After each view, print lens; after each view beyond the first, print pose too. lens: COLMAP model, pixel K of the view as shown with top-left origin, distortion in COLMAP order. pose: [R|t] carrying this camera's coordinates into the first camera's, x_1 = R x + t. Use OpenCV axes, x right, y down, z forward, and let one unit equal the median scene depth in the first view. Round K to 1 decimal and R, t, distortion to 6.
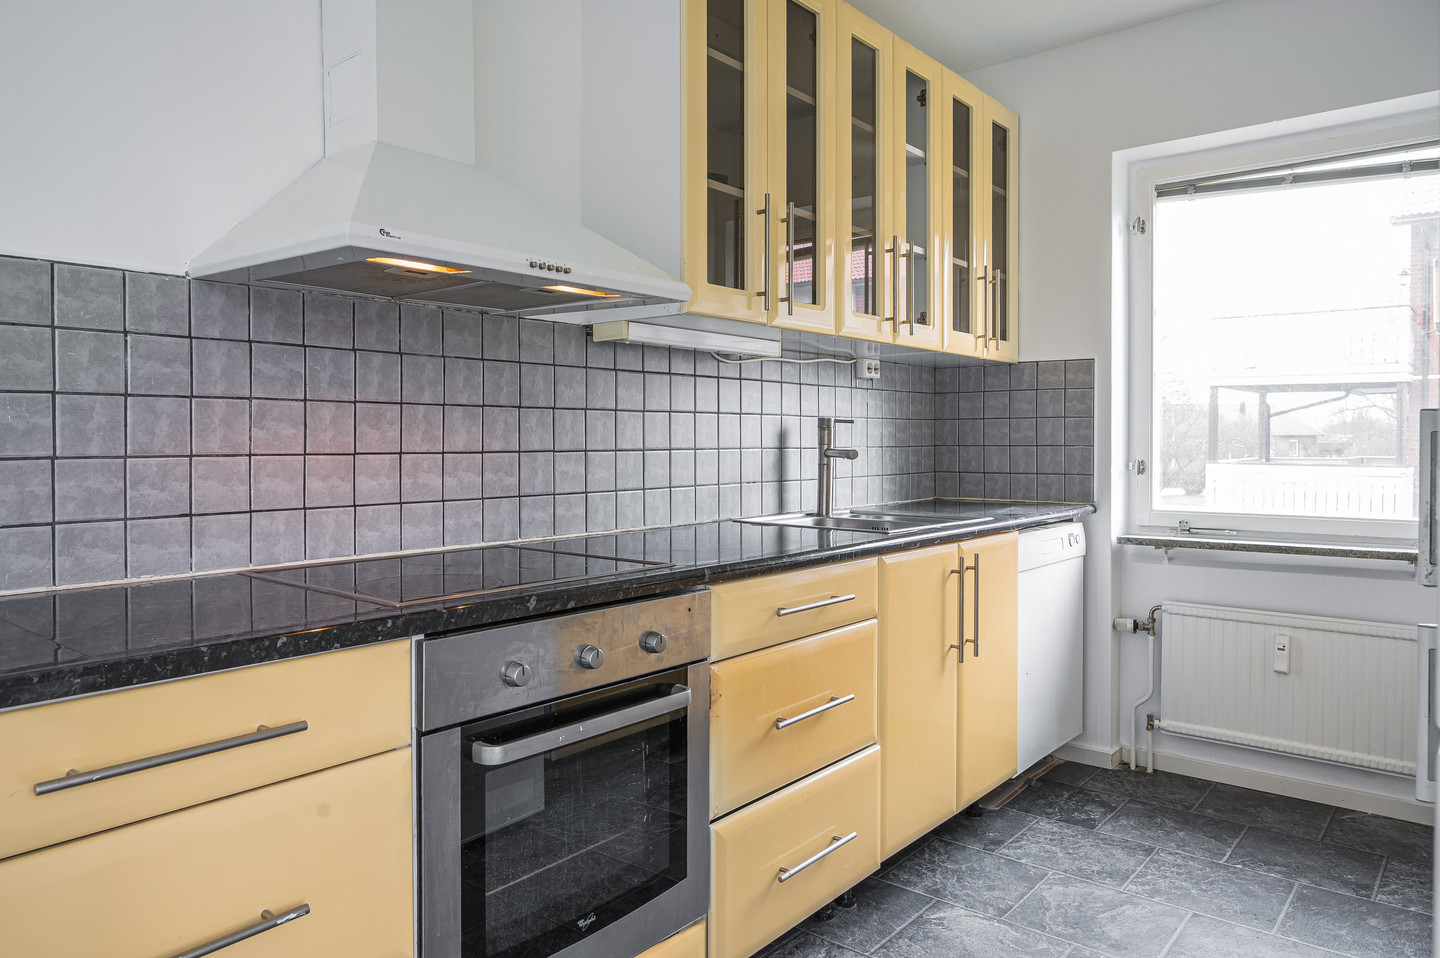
lens RADIAL K [[982.0, 0, 647.7], [0, 982.0, 412.8], [0, 0, 1]] dist [-0.000259, -0.001284]
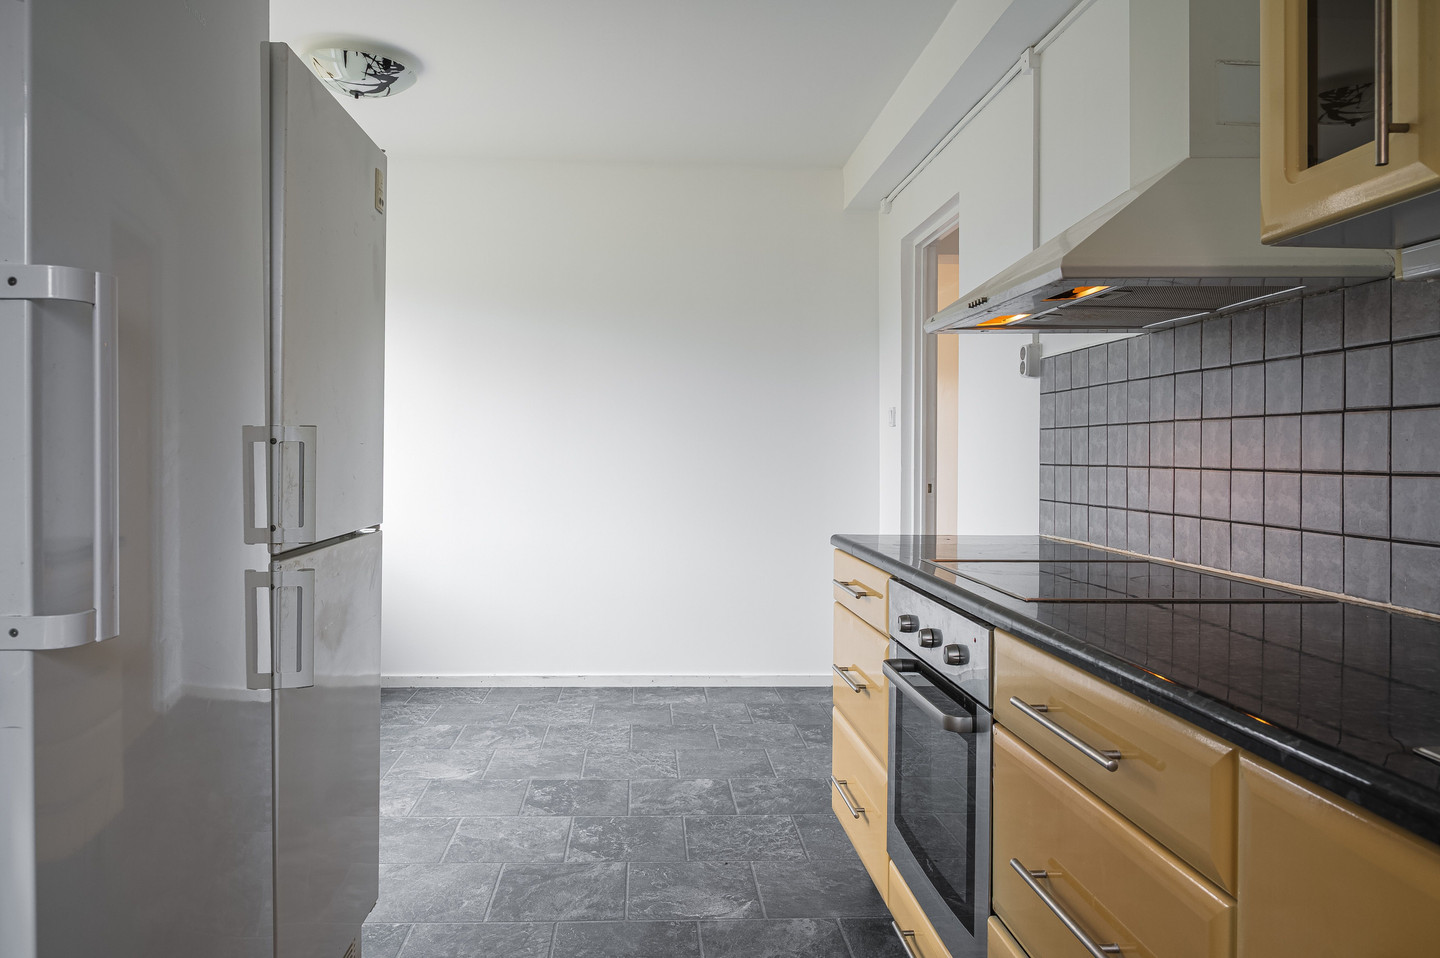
lens RADIAL K [[966.9, 0, 720.0], [0, 966.9, 479.0], [0, 0, 1]] dist [0.037492, -0.000866]
pose [[-0.691085, 0.004285, -0.722760, 0.769887], [-0.001883, 0.999968, 0.007728, 0.043761], [0.722771, 0.006701, -0.691055, 1.286150]]
